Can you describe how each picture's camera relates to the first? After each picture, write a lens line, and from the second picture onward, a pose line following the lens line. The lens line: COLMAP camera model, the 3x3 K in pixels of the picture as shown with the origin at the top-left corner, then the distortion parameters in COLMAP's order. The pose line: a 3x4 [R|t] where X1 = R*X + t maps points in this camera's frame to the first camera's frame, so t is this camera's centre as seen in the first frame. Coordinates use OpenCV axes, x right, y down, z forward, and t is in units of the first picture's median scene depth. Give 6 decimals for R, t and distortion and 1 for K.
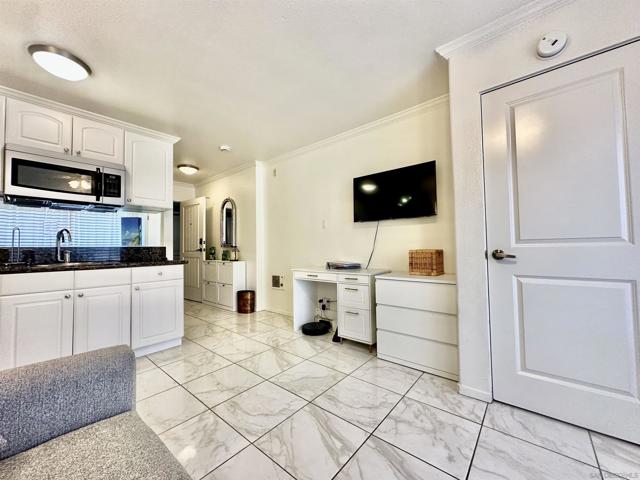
lens RADIAL K [[254.8, 0, 320.4], [0, 254.8, 239.8], [0, 0, 1]] dist [-0.000386, 0.000047]
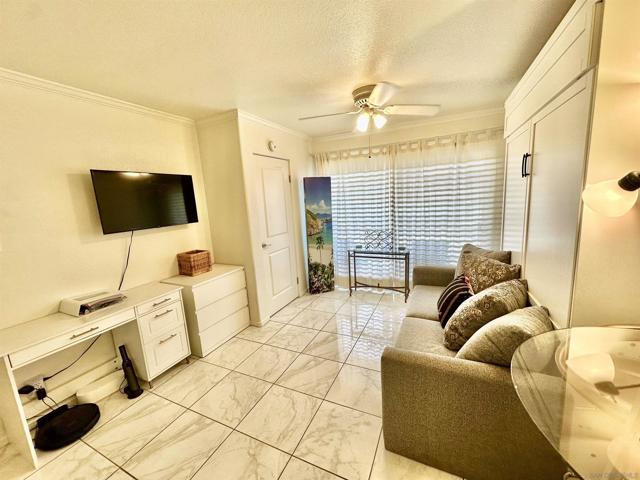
lens RADIAL K [[254.8, 0, 320.4], [0, 254.8, 239.8], [0, 0, 1]] dist [-0.000386, 0.000047]
pose [[-0.255301, -0.130526, 0.958011, -0.809727], [0.031513, 0.989196, 0.143173, -0.159332], [-0.966348, 0.066742, -0.248430, 0.697506]]
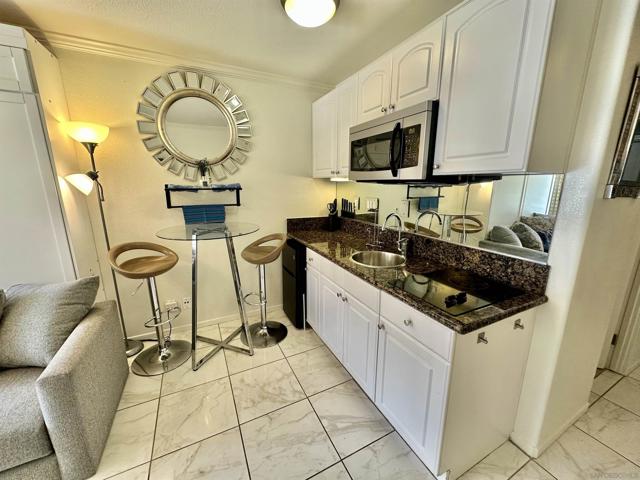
lens RADIAL K [[254.8, 0, 320.4], [0, 254.8, 239.8], [0, 0, 1]] dist [-0.000386, 0.000047]
pose [[-0.395492, 0.213259, -0.893368, -0.157139], [0.033009, 0.975342, 0.218214, -0.134940], [0.917876, 0.056813, -0.392780, 1.023282]]
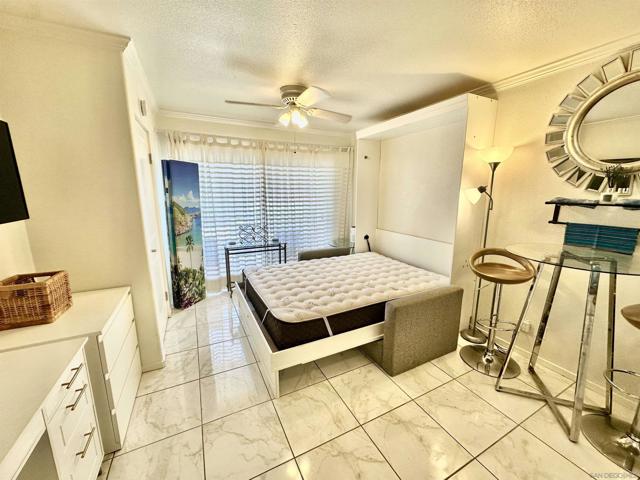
lens RADIAL K [[254.8, 0, 320.4], [0, 254.8, 239.8], [0, 0, 1]] dist [-0.000386, 0.000047]
pose [[-0.920498, -0.065541, 0.385212, -0.404820], [-0.004134, 0.987411, 0.158121, -0.138878], [-0.390726, 0.143958, -0.909181, 1.208701]]
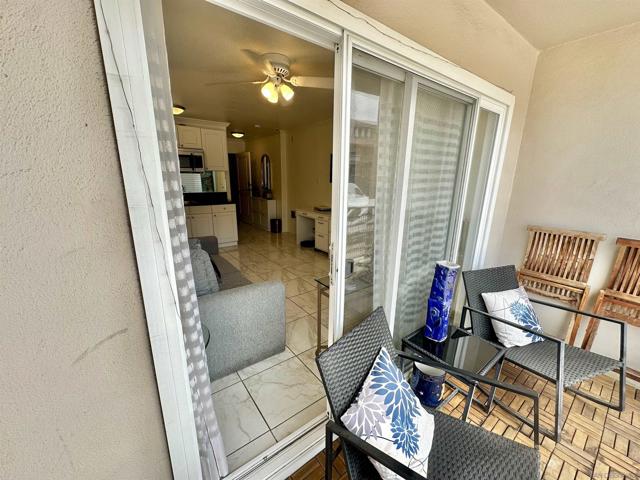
lens RADIAL K [[254.8, 0, 320.4], [0, 254.8, 239.8], [0, 0, 1]] dist [-0.000386, 0.000047]
pose [[0.974924, 0.081846, -0.206942, 0.511652], [-0.021957, 0.960753, 0.276536, -0.193206], [0.221454, -0.265058, 0.938458, -0.735961]]
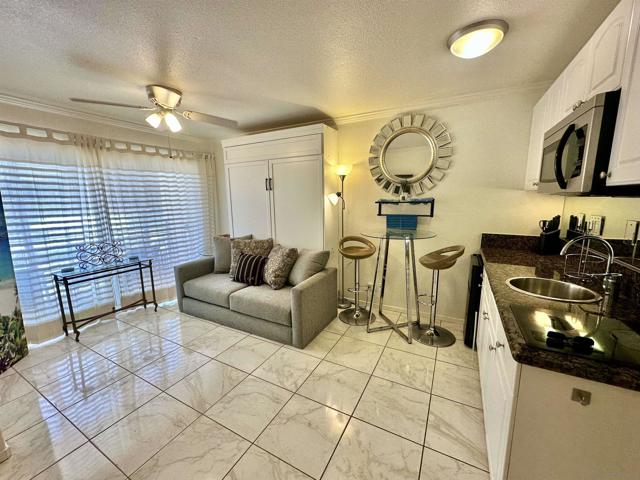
lens RADIAL K [[254.8, 0, 320.4], [0, 254.8, 239.8], [0, 0, 1]] dist [-0.000386, 0.000047]
pose [[-0.978133, 0.060141, -0.199096, -0.230776], [0.032991, 0.990025, 0.136973, -0.129120], [0.205348, 0.127409, -0.970360, 1.348359]]
